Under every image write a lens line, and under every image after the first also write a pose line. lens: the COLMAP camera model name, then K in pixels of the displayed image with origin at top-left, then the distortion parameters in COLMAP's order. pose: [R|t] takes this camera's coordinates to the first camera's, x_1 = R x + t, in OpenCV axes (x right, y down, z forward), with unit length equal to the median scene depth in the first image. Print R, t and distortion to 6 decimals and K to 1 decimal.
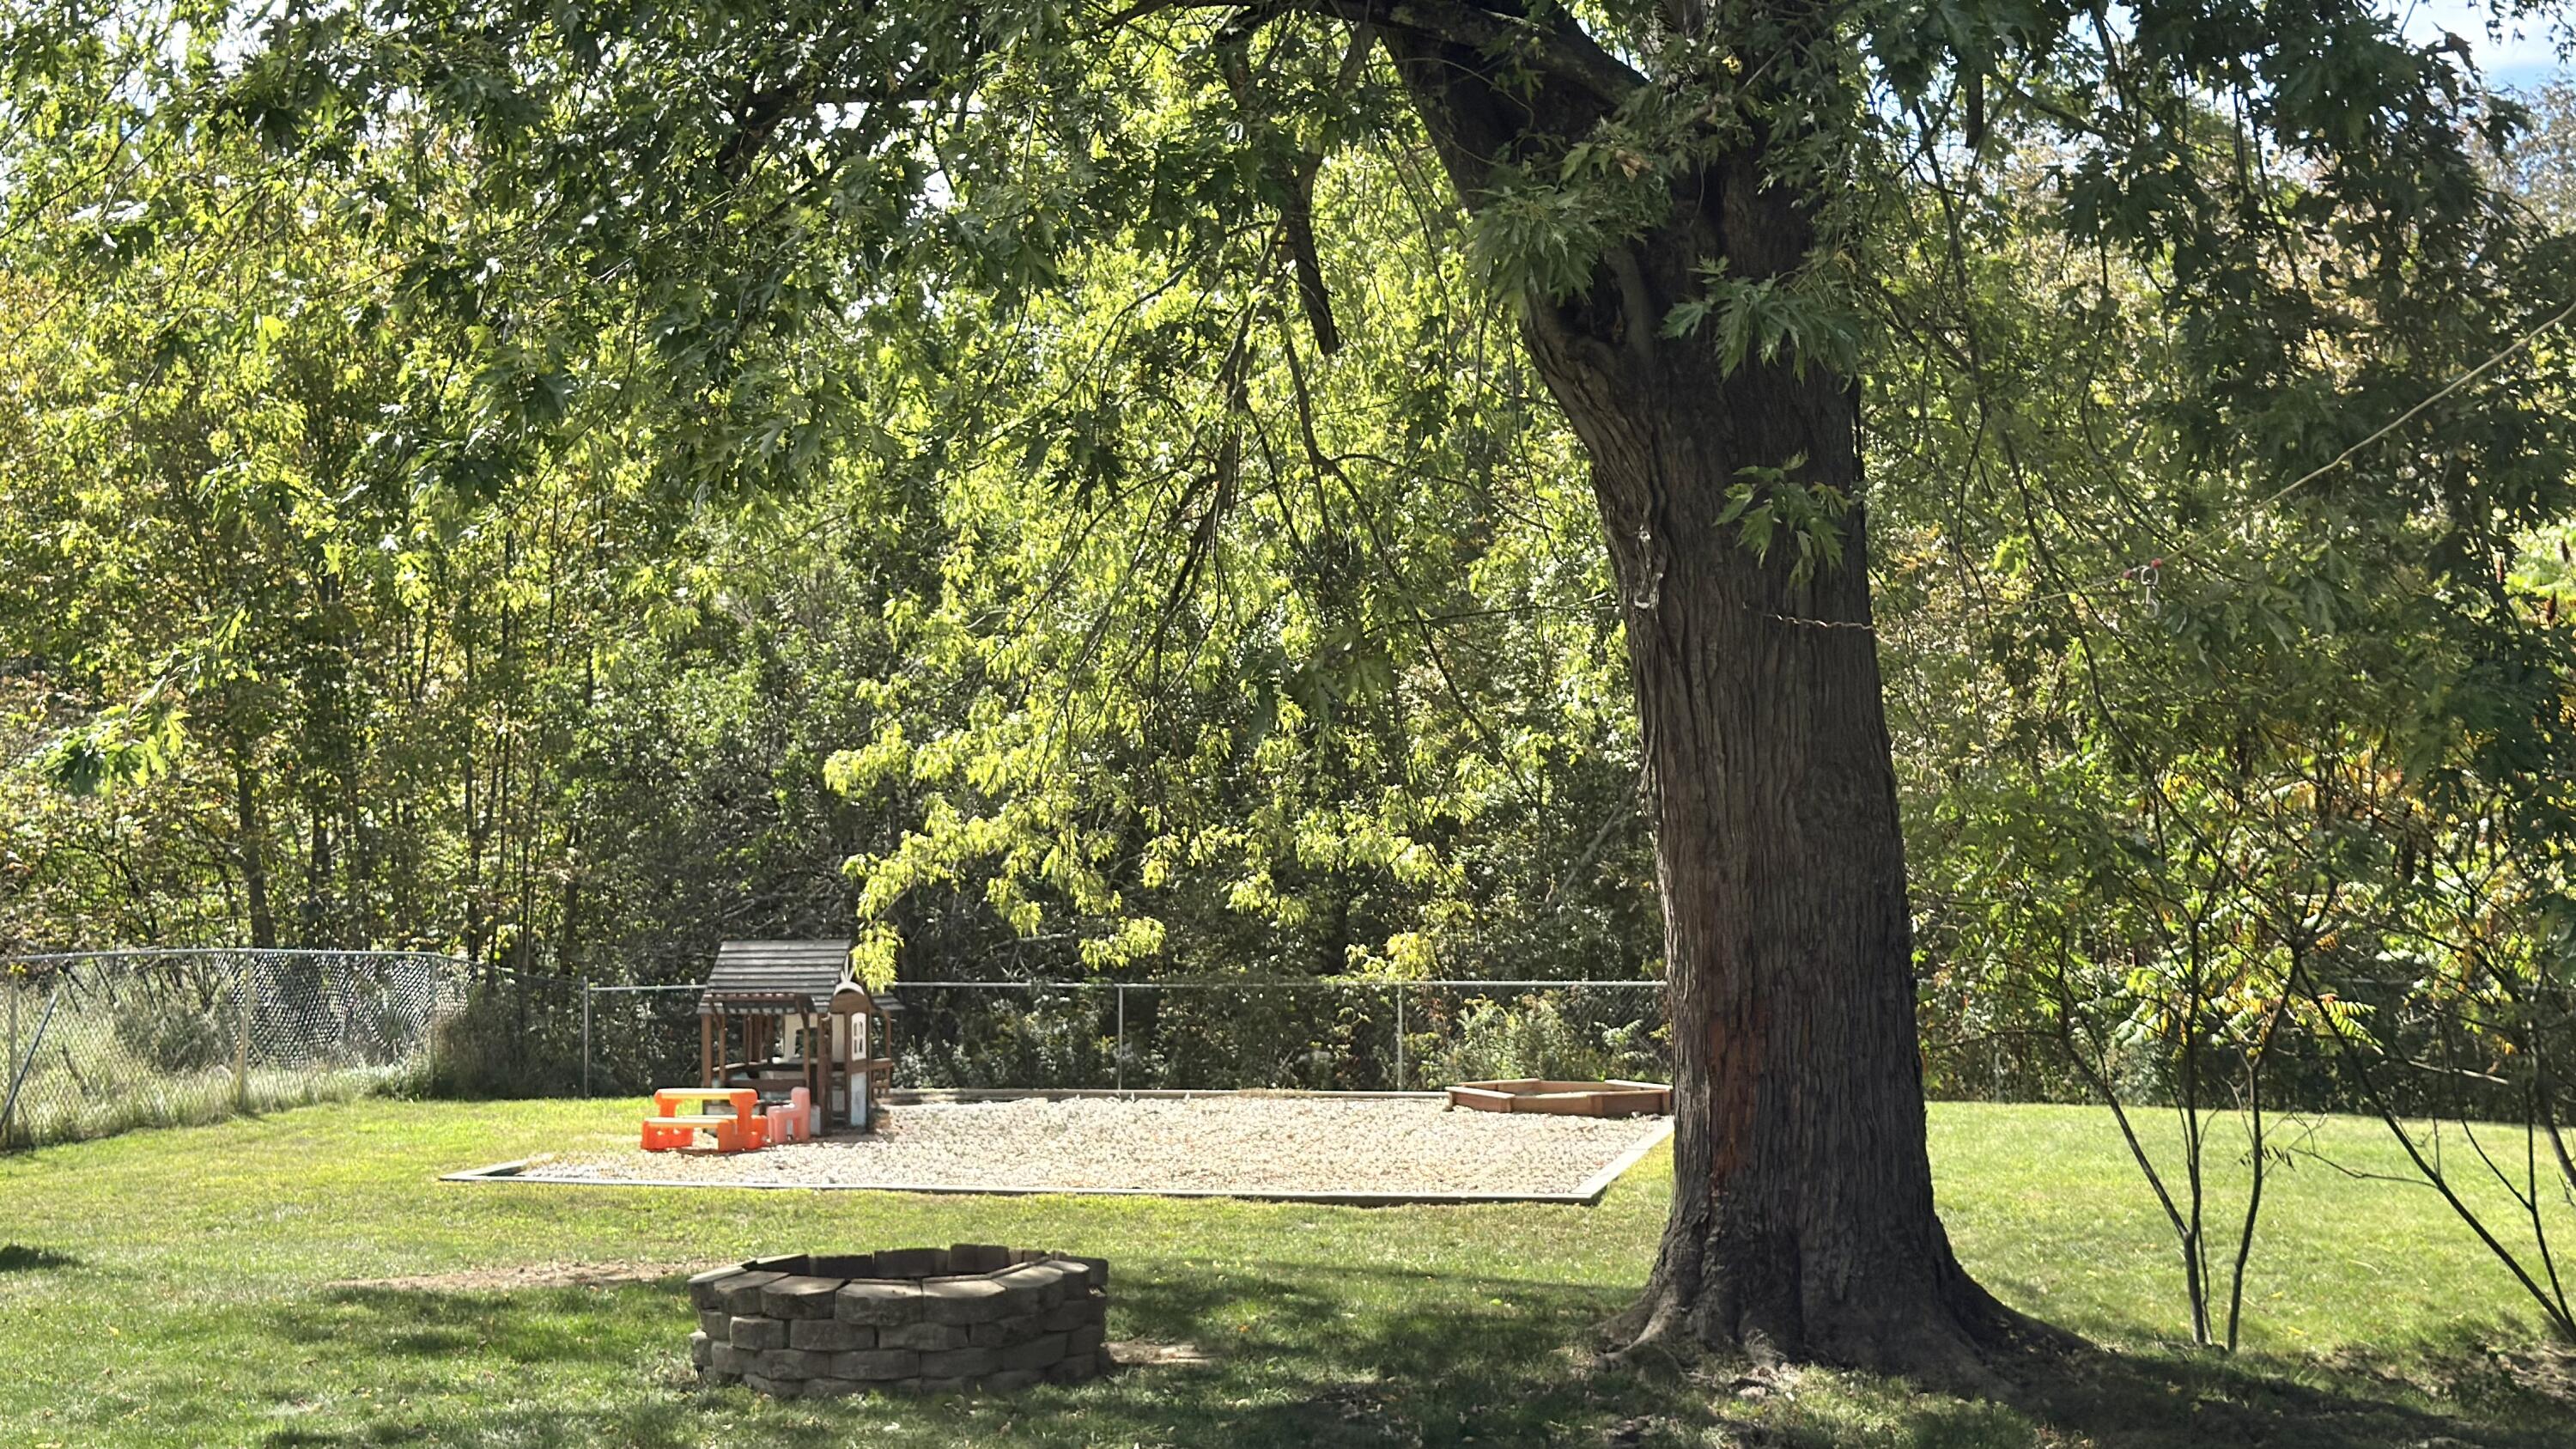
lens RADIAL K [[3200.0, 0, 1288.0], [0, 3200.0, 724.5], [0, 0, 1]] dist [0.244178, -0.616466]
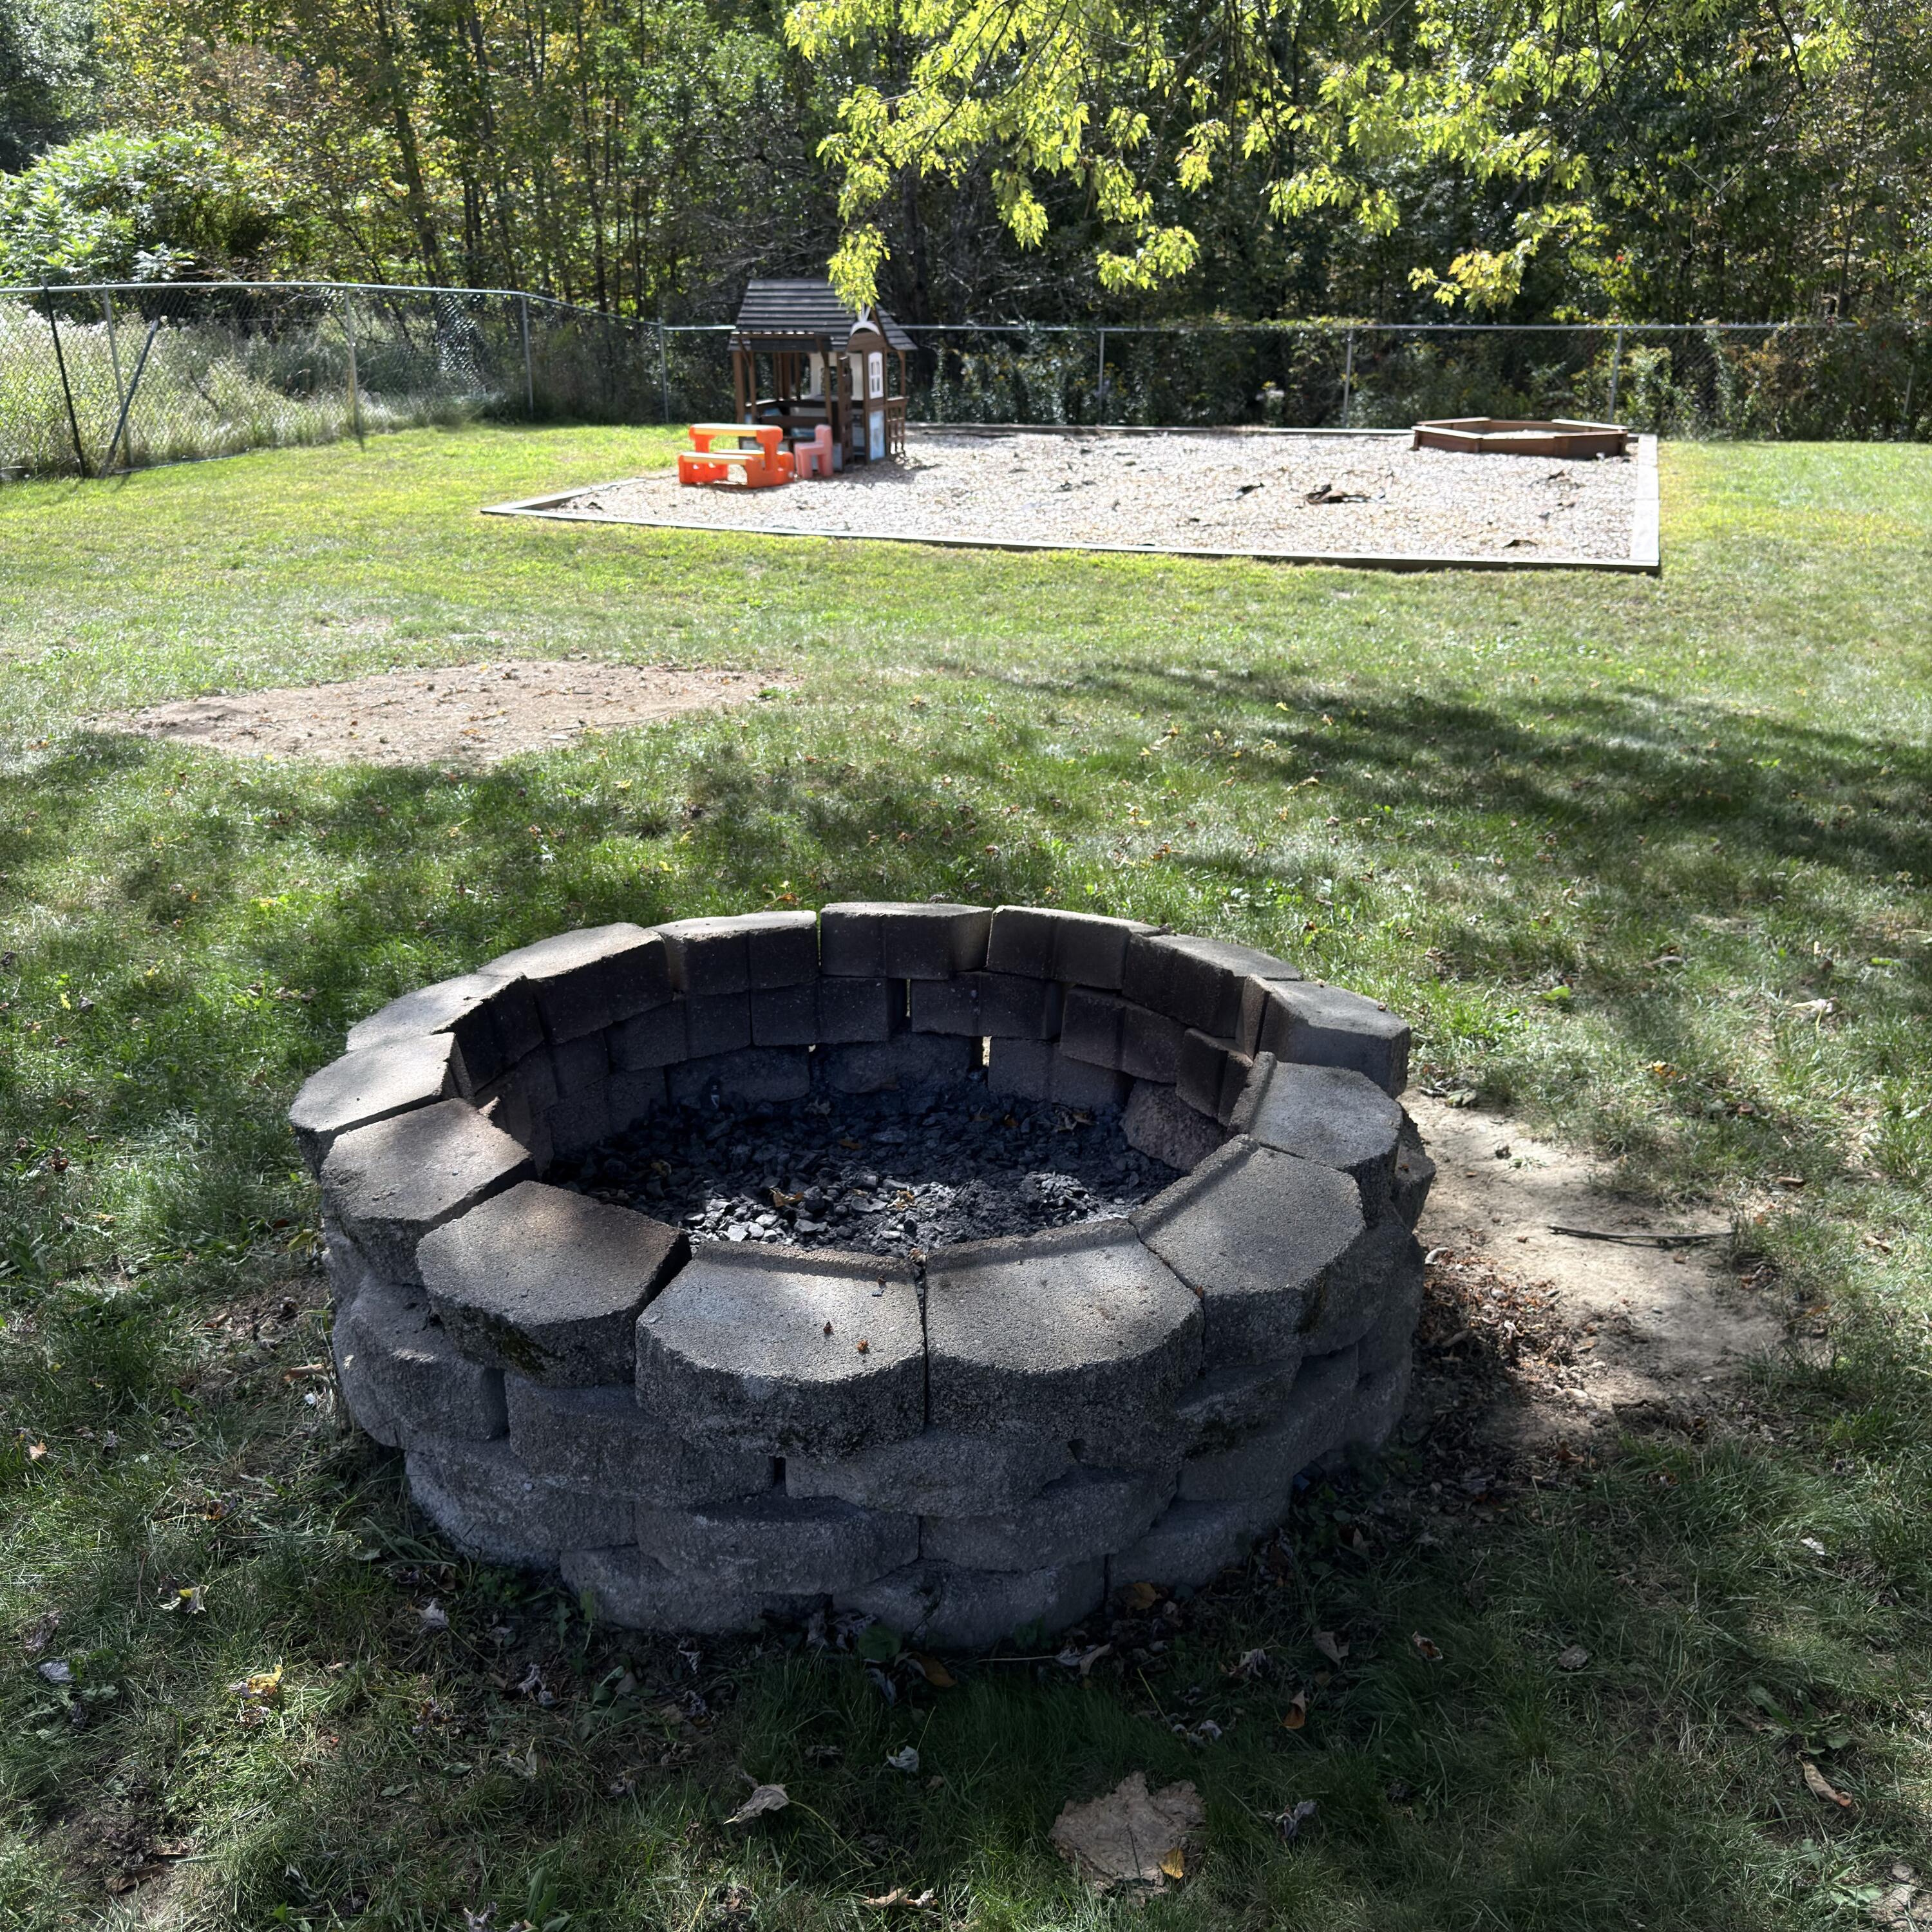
lens RADIAL K [[1698.9, 0, 1042.0], [0, 1698.9, 964.8], [0, 0, 1]] dist [0.043069, -0.008979]
pose [[0.998203, 0.023054, -0.055303, -0.048931], [0.002200, 0.908282, 0.418353, 0.044119], [0.059875, -0.417723, 0.906600, 0.481030]]
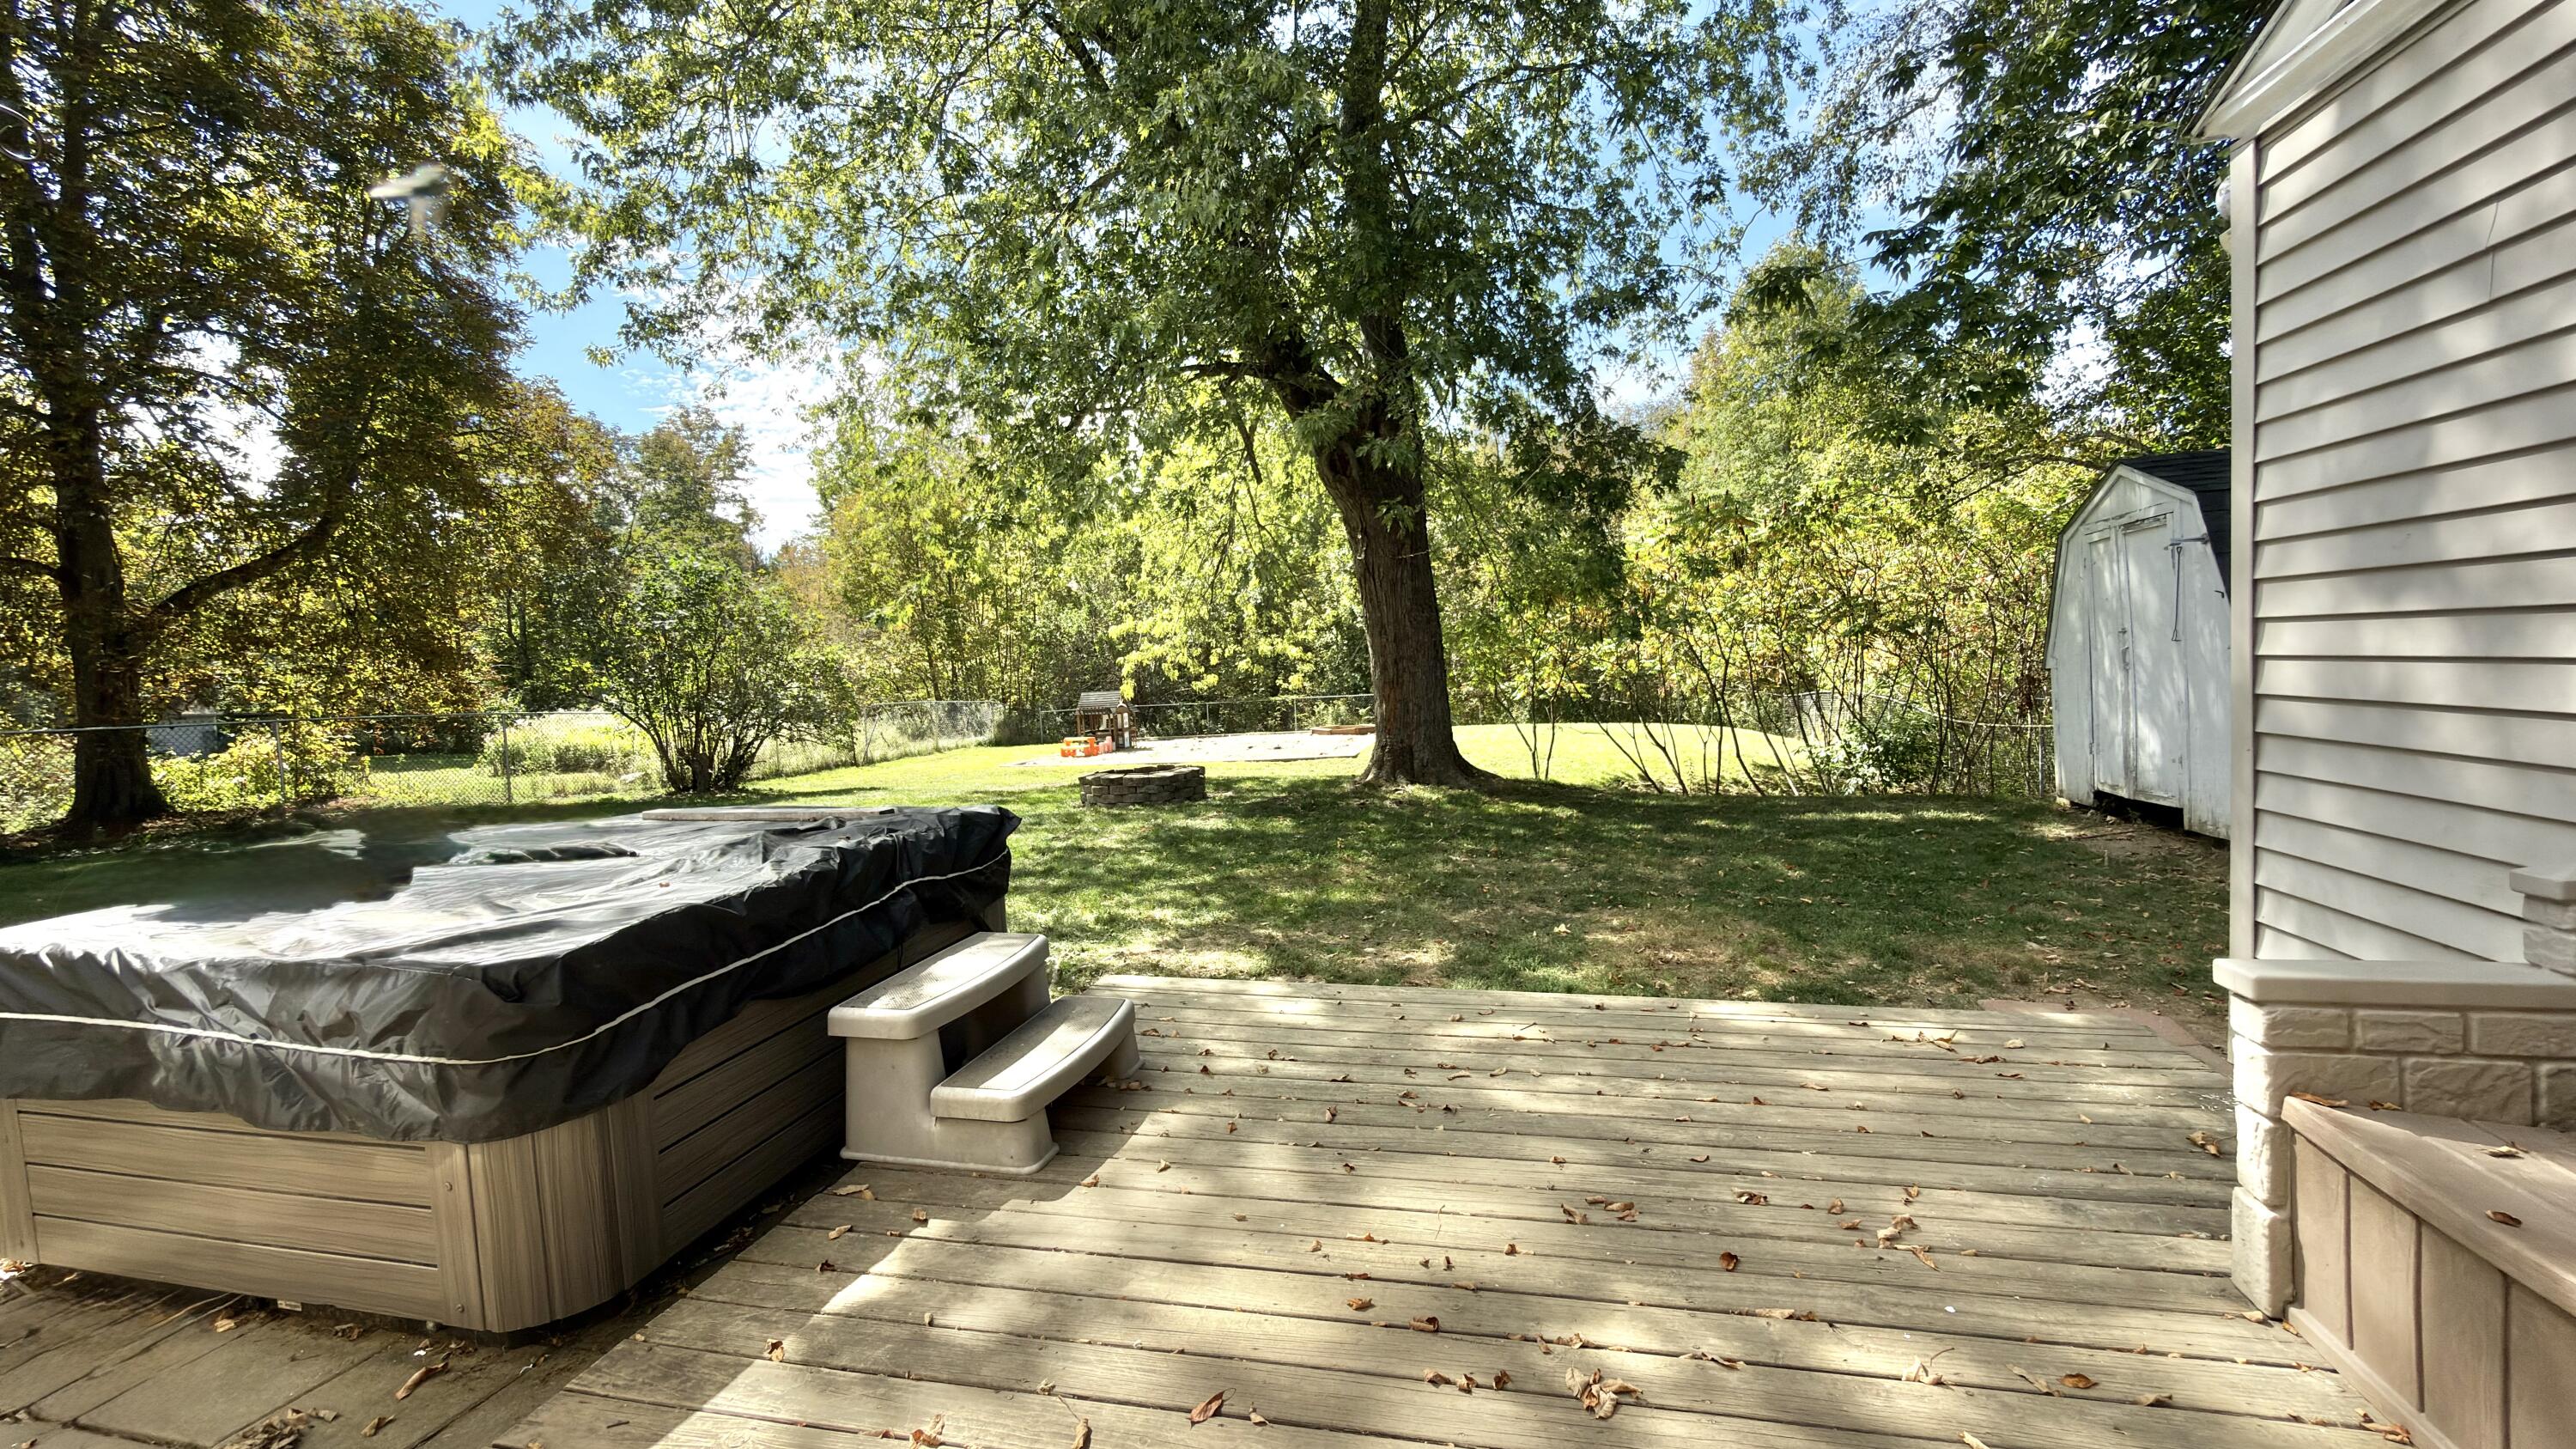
lens RADIAL K [[1019.3, 0, 1290.7], [0, 1019.3, 715.7], [0, 0, 1]] dist [-0.002153, -0.000121]
pose [[0.998498, -0.046874, 0.028374, 0.002272], [0.044218, 0.995143, 0.087947, 0.013336], [-0.032359, -0.086560, 0.995721, -0.016123]]
